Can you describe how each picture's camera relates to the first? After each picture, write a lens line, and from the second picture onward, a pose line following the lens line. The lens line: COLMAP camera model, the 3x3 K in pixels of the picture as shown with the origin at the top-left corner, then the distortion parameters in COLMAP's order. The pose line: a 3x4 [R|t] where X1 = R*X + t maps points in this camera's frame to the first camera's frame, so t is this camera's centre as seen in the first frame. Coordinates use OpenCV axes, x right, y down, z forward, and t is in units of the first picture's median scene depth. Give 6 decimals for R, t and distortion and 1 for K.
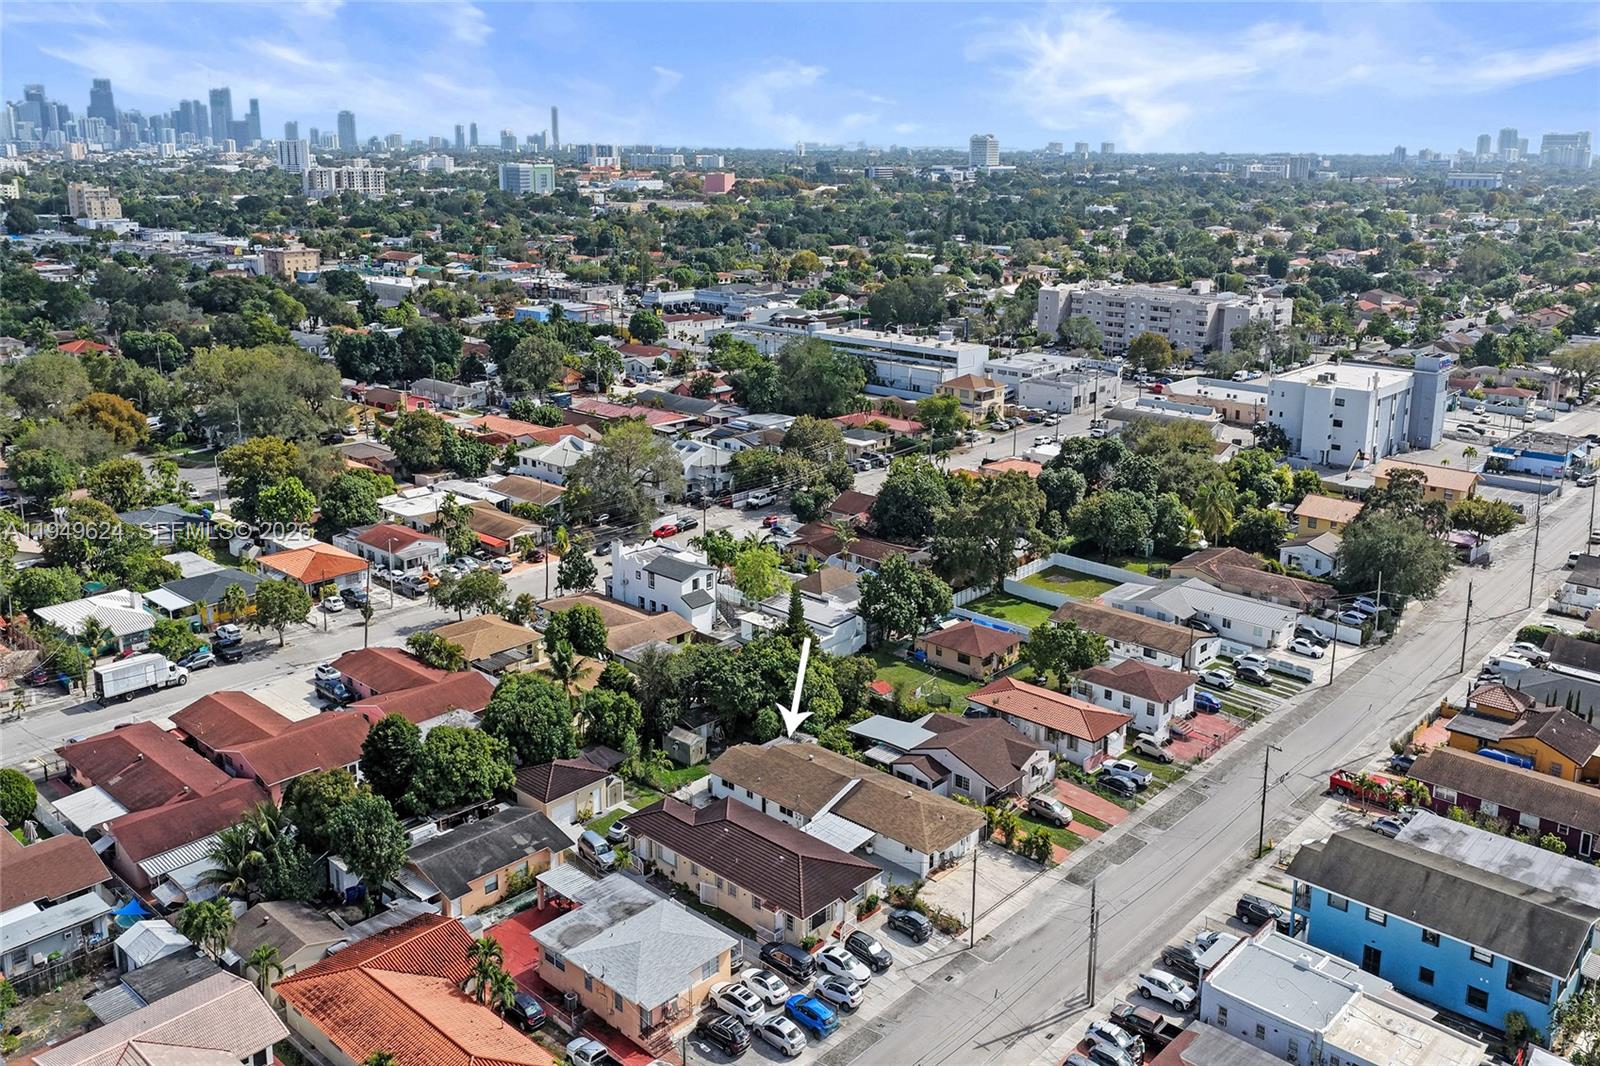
lens RADIAL K [[1300.4, 0, 797.4], [0, 1300.4, 560.5], [0, 0, 1]] dist [-0.001770, -0.000060]
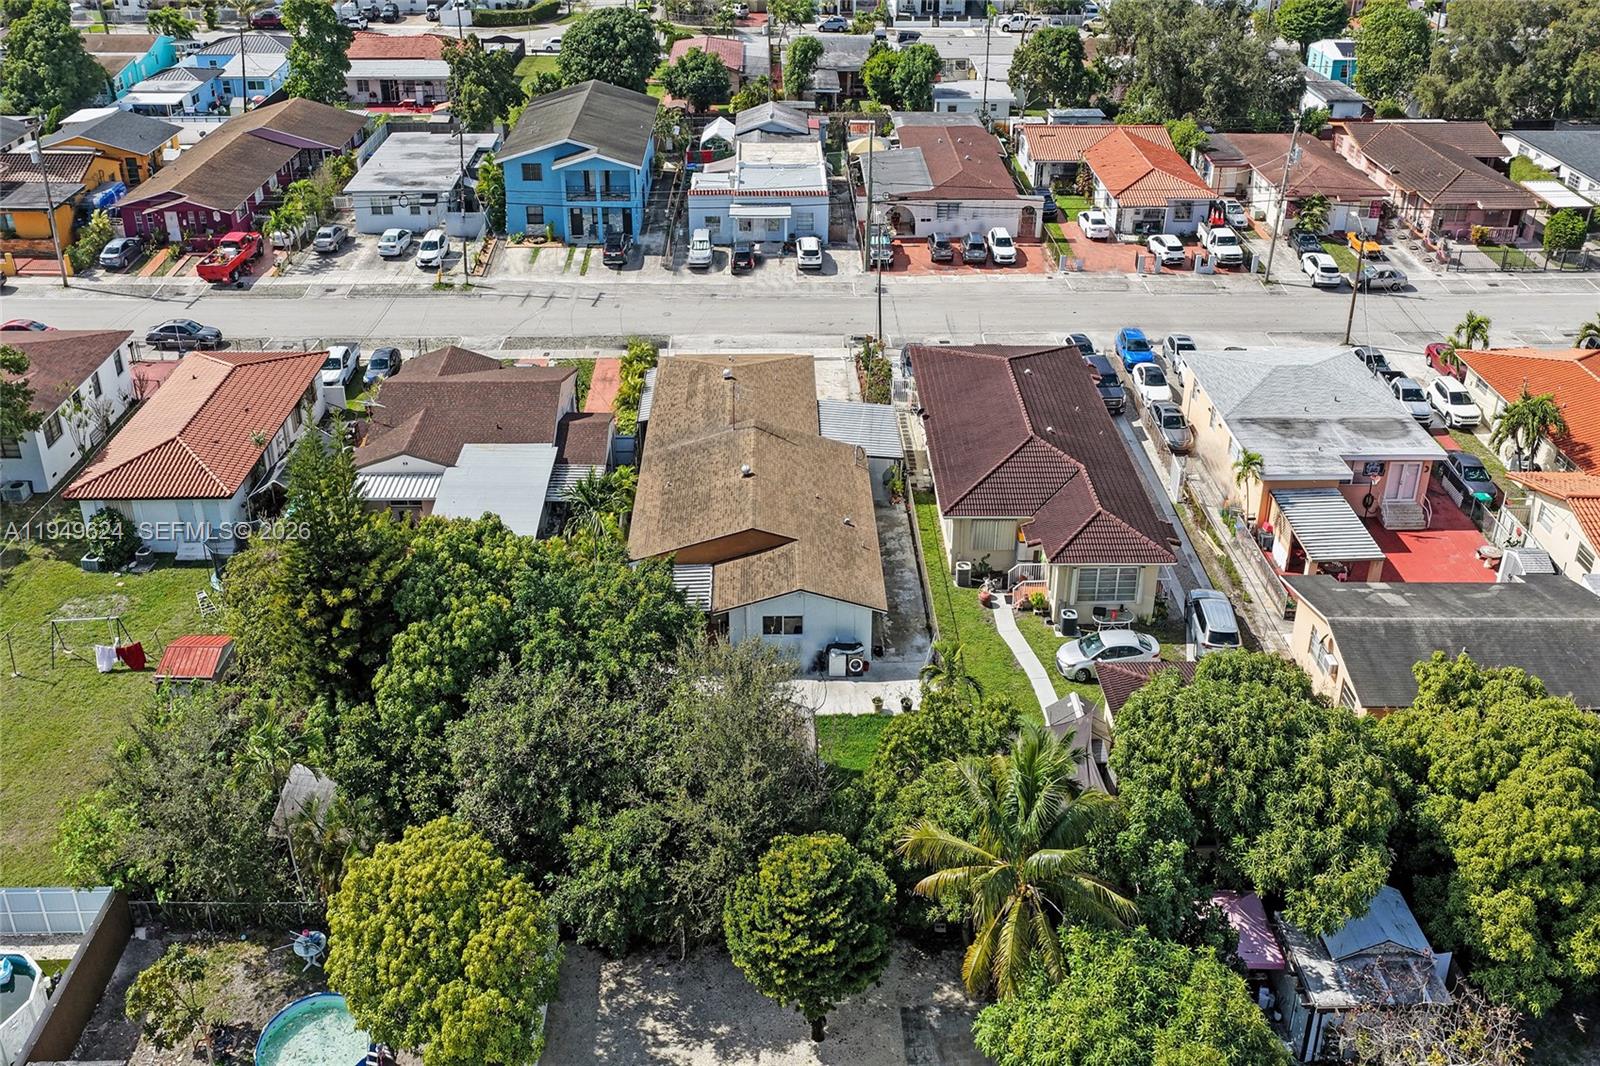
lens RADIAL K [[1306.9, 0, 798.0], [0, 1306.9, 434.2], [0, 0, 1]] dist [-0.002585, 0.010693]
pose [[-0.691423, -0.355724, 0.628805, -0.284543], [0.214485, 0.730061, 0.648850, -0.160833], [-0.689877, 0.583499, -0.428484, 1.098059]]
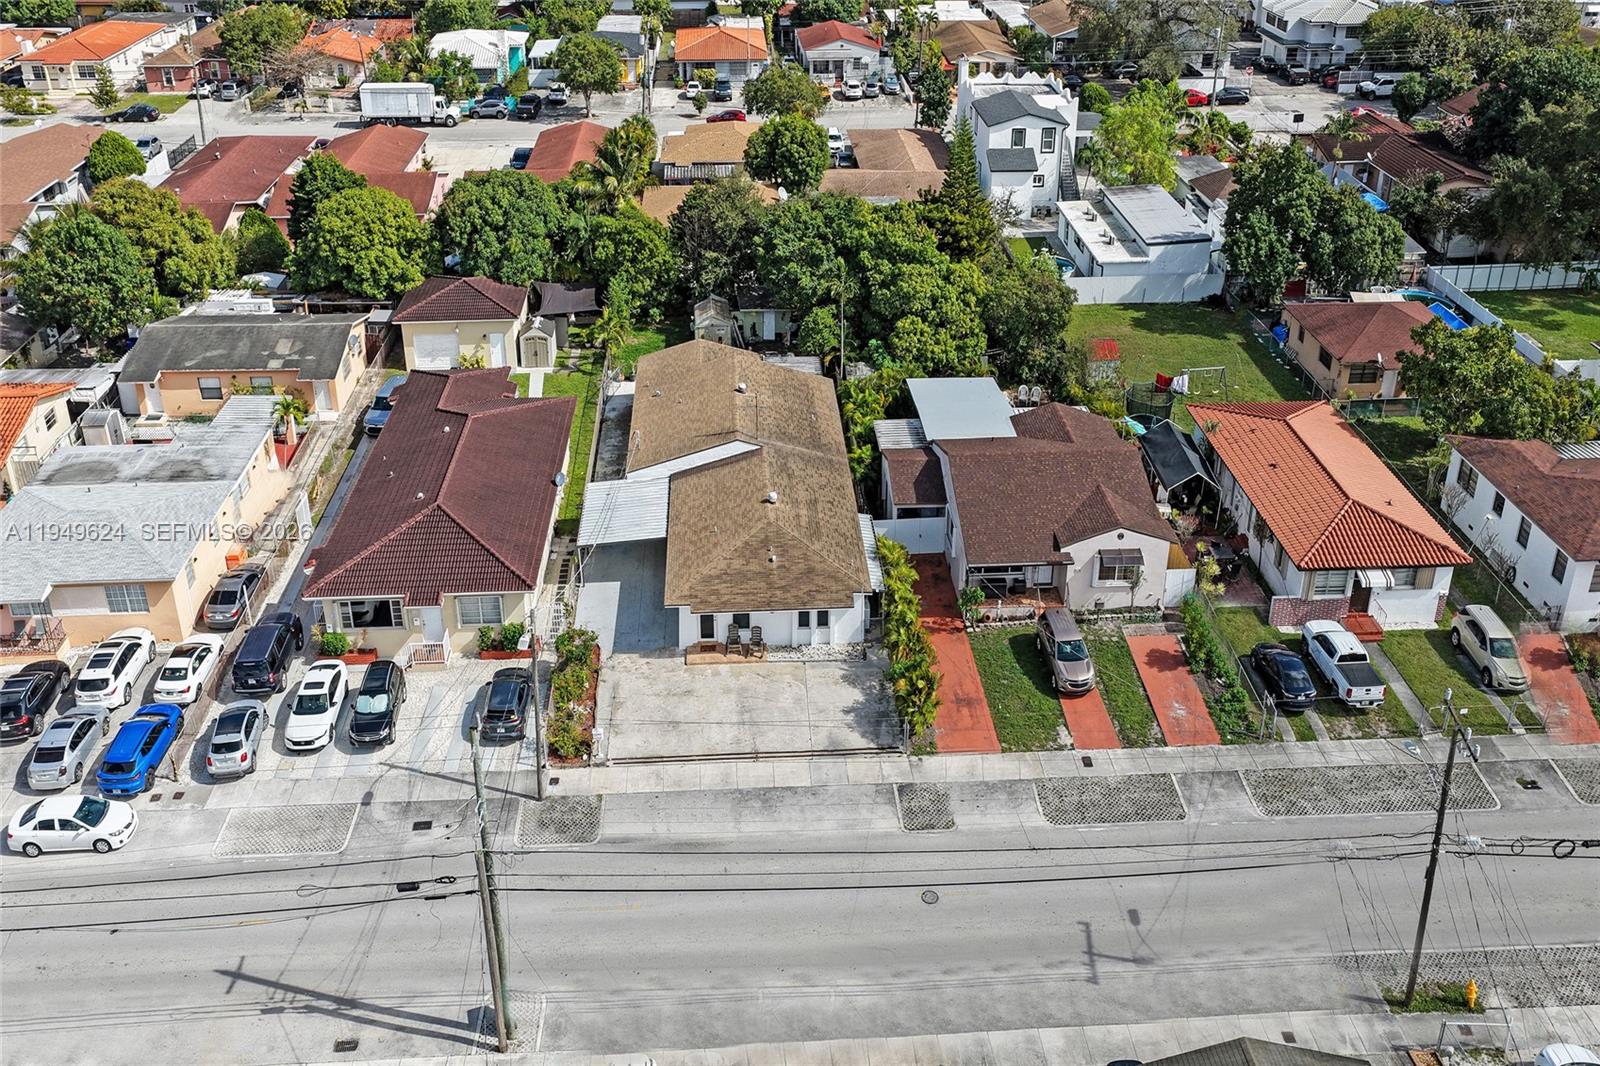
lens RADIAL K [[1306.9, 0, 798.0], [0, 1306.9, 434.2], [0, 0, 1]] dist [-0.002585, 0.010693]
pose [[0.719877, 0.326327, -0.612607, 0.352421], [-0.212138, 0.943797, 0.253464, 0.020116], [0.660889, -0.052506, 0.748644, 0.545800]]
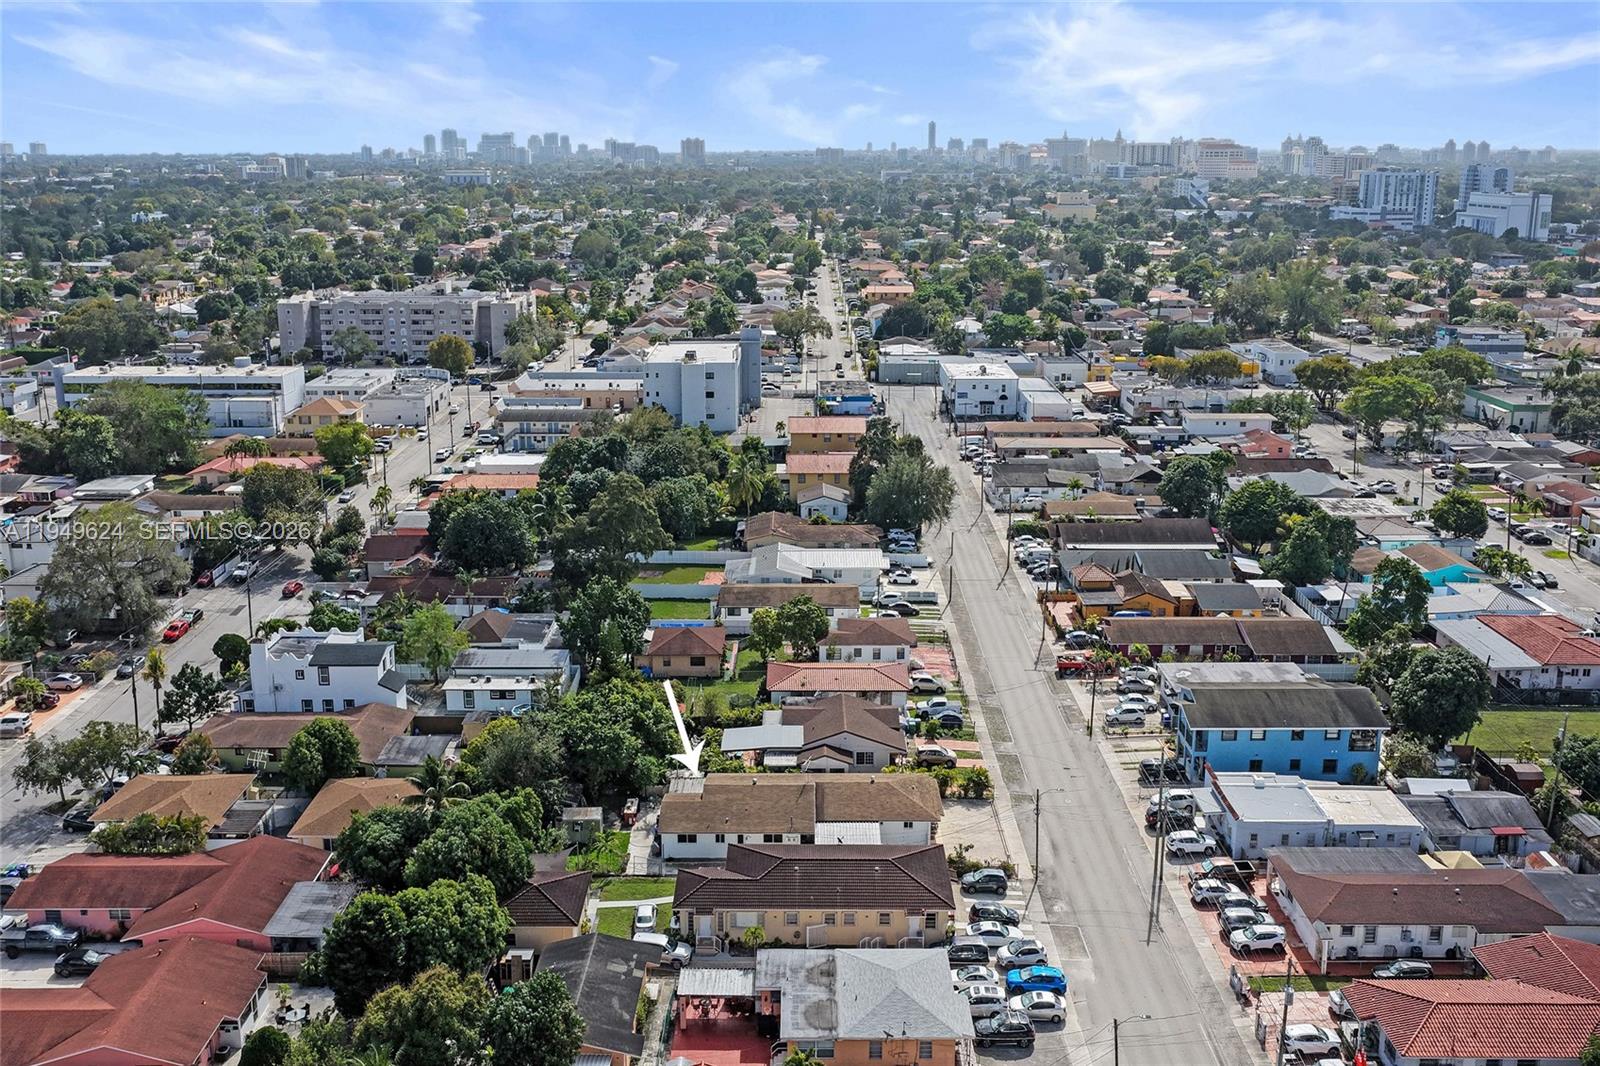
lens RADIAL K [[1300.4, 0, 797.4], [0, 1300.4, 560.5], [0, 0, 1]] dist [-0.001770, -0.000060]
pose [[0.736603, -0.211857, 0.642287, -0.511173], [0.211874, 0.974152, 0.078335, -0.071691], [-0.642281, 0.078382, 0.762451, 0.210867]]
